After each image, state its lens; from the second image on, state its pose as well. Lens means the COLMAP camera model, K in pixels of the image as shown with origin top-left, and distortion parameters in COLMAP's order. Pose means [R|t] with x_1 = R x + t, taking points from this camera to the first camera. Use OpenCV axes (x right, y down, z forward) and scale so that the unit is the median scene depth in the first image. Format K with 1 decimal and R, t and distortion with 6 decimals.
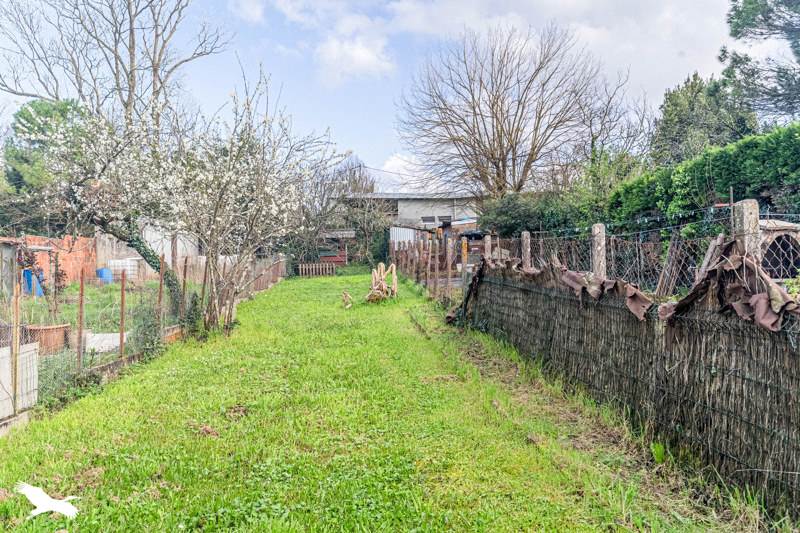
lens RADIAL K [[644.2, 0, 400.4], [0, 644.2, 266.2], [0, 0, 1]] dist [-0.002931, -0.000127]
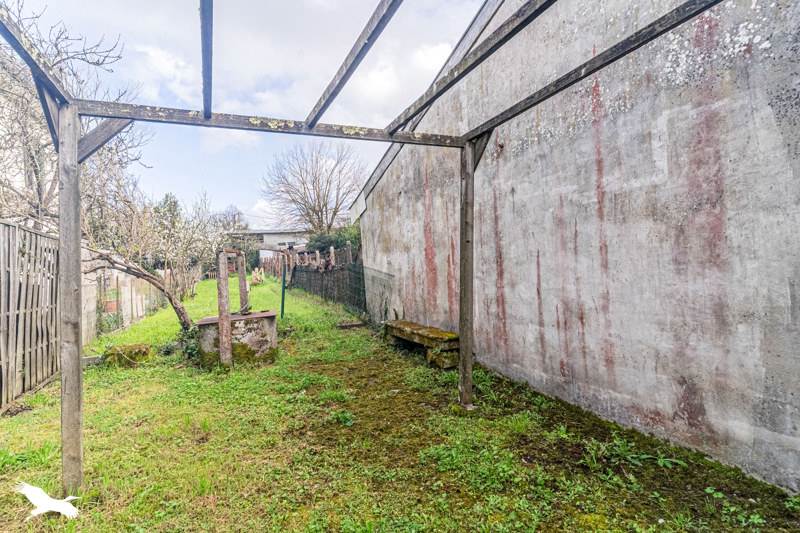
lens RADIAL K [[403.0, 0, 399.1], [0, 403.0, 261.1], [0, 0, 1]] dist [-0.002022, -0.000149]
pose [[0.949181, -0.052819, 0.310268, 0.003322], [0.059241, 0.998180, -0.011306, 0.006923], [-0.309106, 0.029112, 0.950582, -0.190421]]
